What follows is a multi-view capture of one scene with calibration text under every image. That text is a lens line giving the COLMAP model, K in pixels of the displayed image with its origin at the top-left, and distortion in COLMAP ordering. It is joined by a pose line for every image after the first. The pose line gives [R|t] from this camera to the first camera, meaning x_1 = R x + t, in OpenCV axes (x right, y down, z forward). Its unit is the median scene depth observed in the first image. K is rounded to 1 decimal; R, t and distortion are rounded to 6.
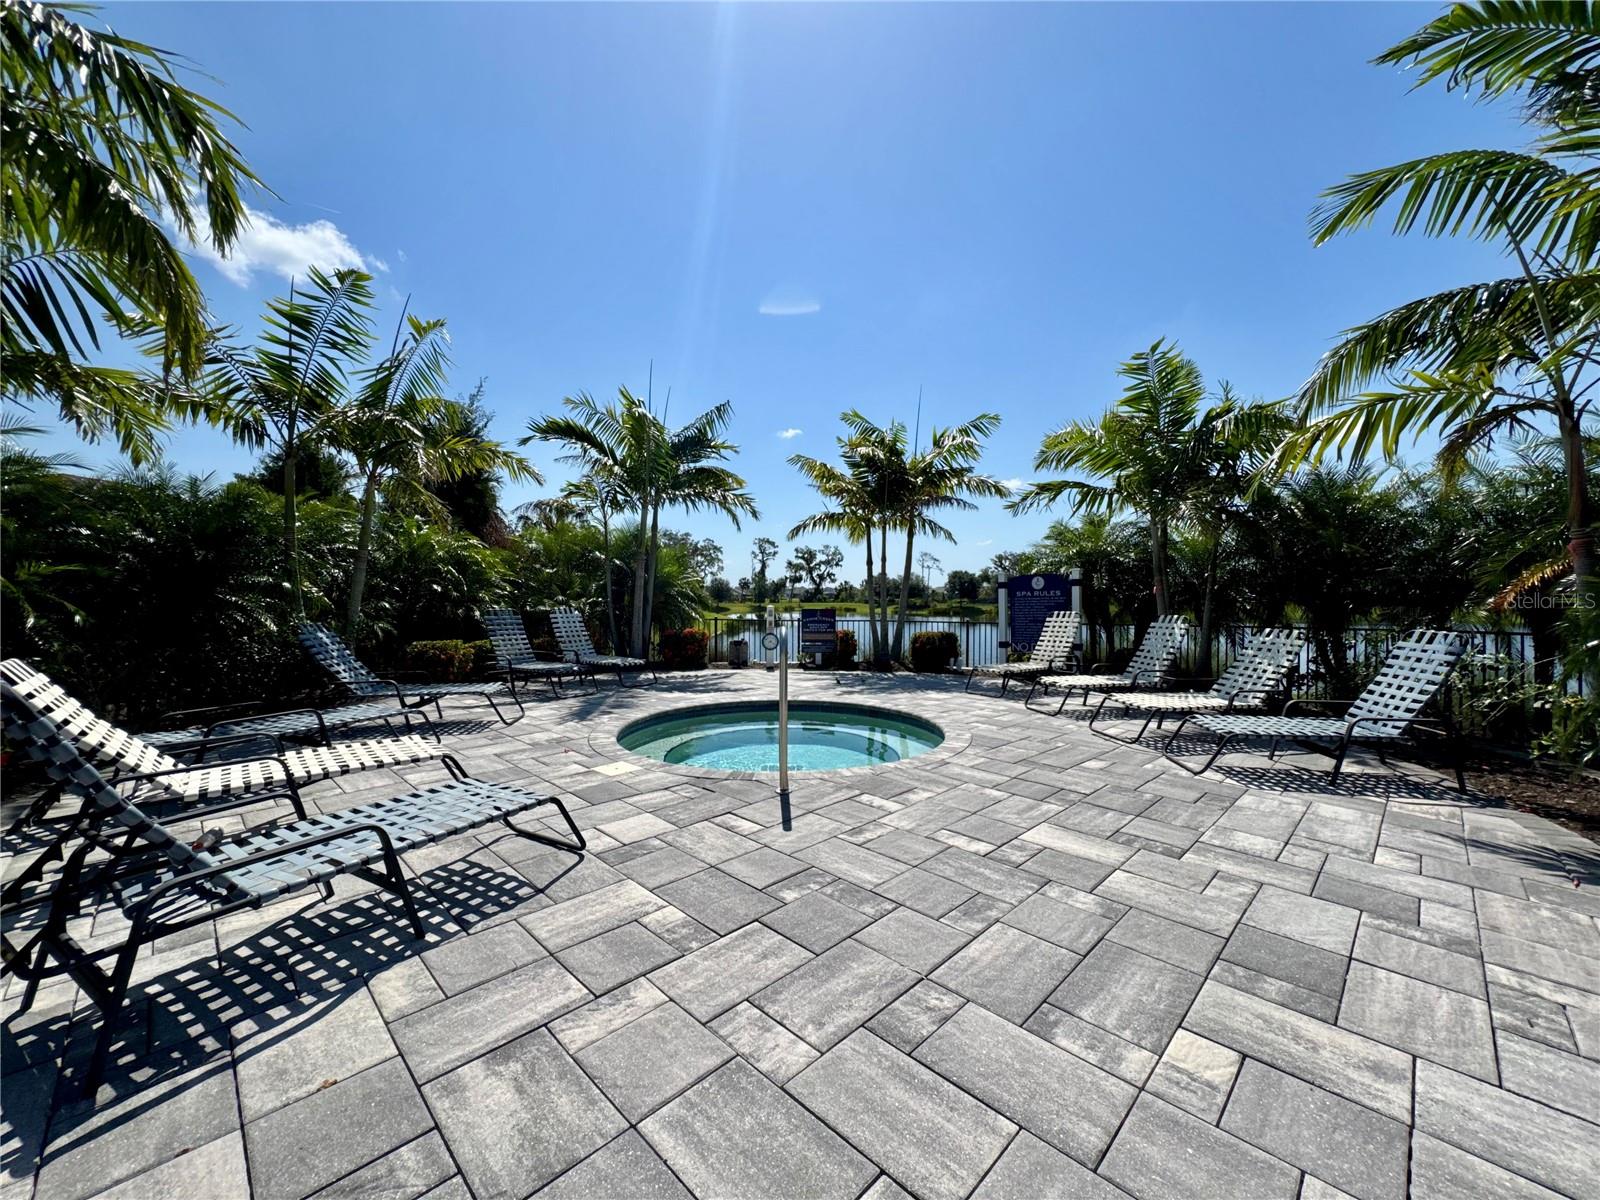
lens RADIAL K [[648.5, 0, 803.9], [0, 648.5, 596.0], [0, 0, 1]] dist [0.002112, 0.000093]
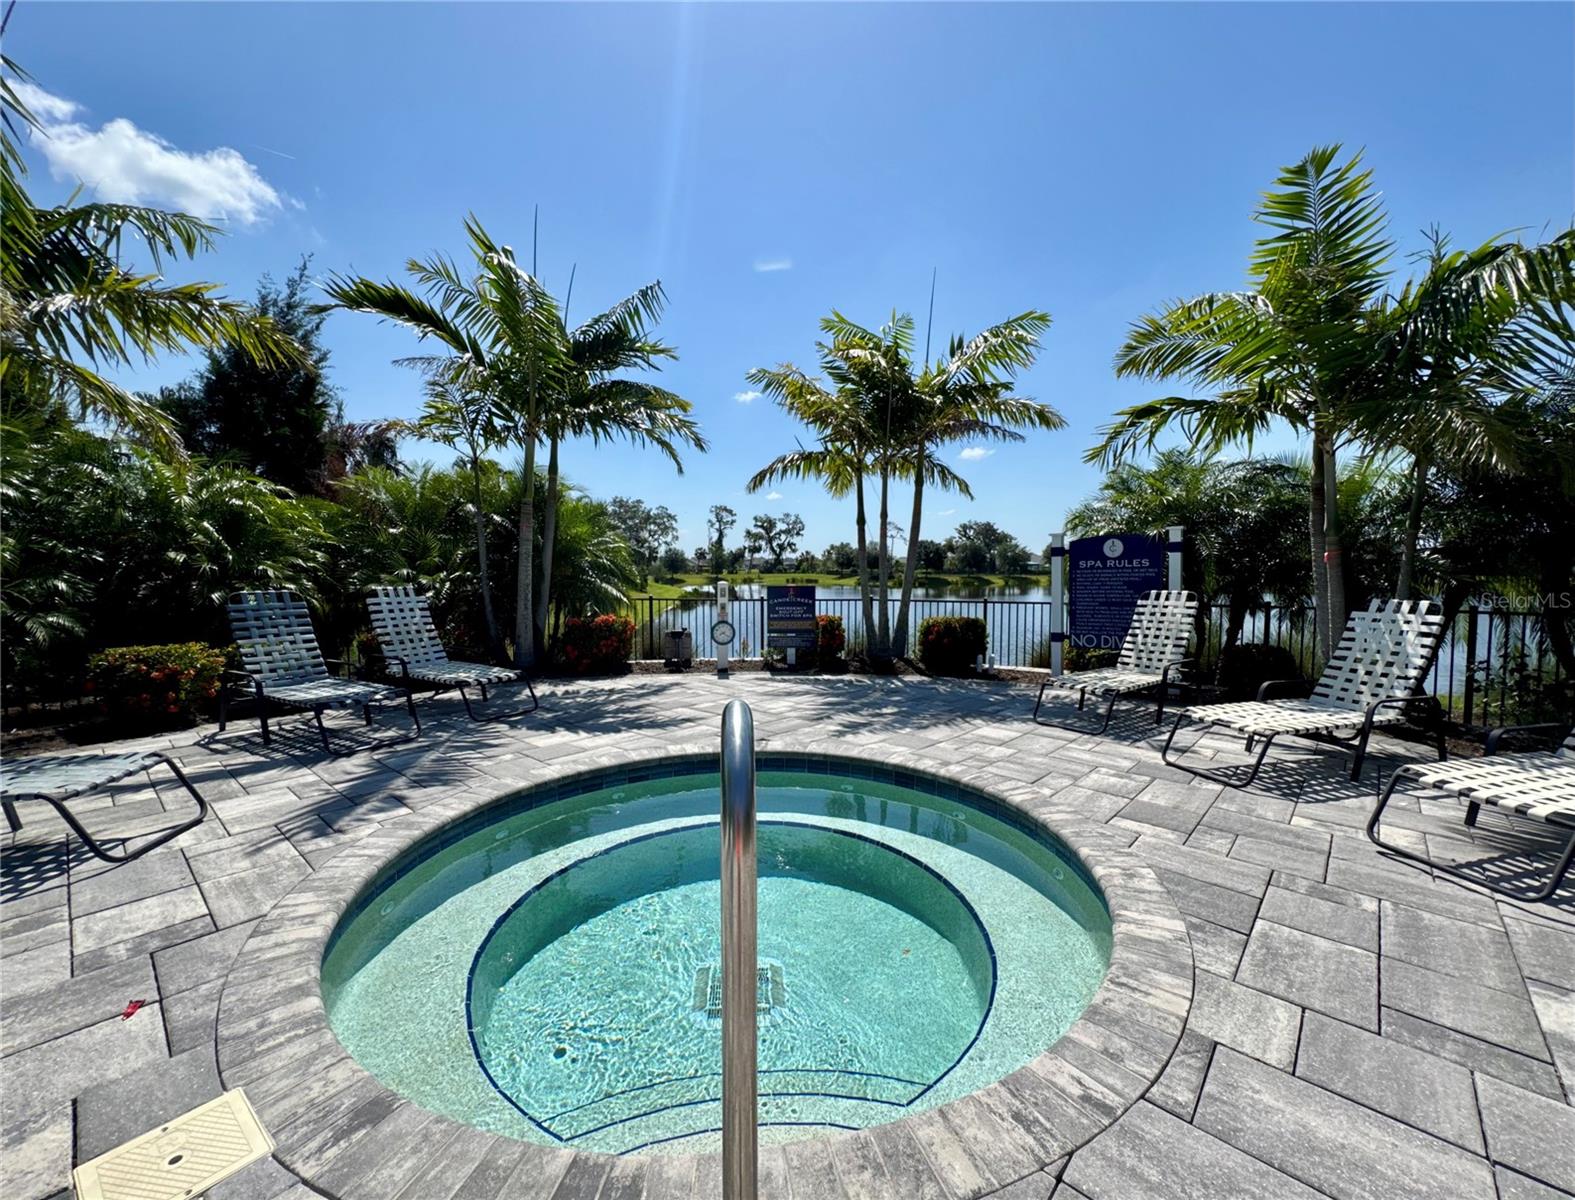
lens RADIAL K [[649.7, 0, 774.8], [0, 649.7, 608.5], [0, 0, 1]] dist [0.004379, 0.000278]
pose [[0.999820, -0.003421, 0.018636, -0.008786], [0.002216, 0.997927, 0.064322, -0.001426], [-0.018818, -0.064269, 0.997755, 0.288872]]
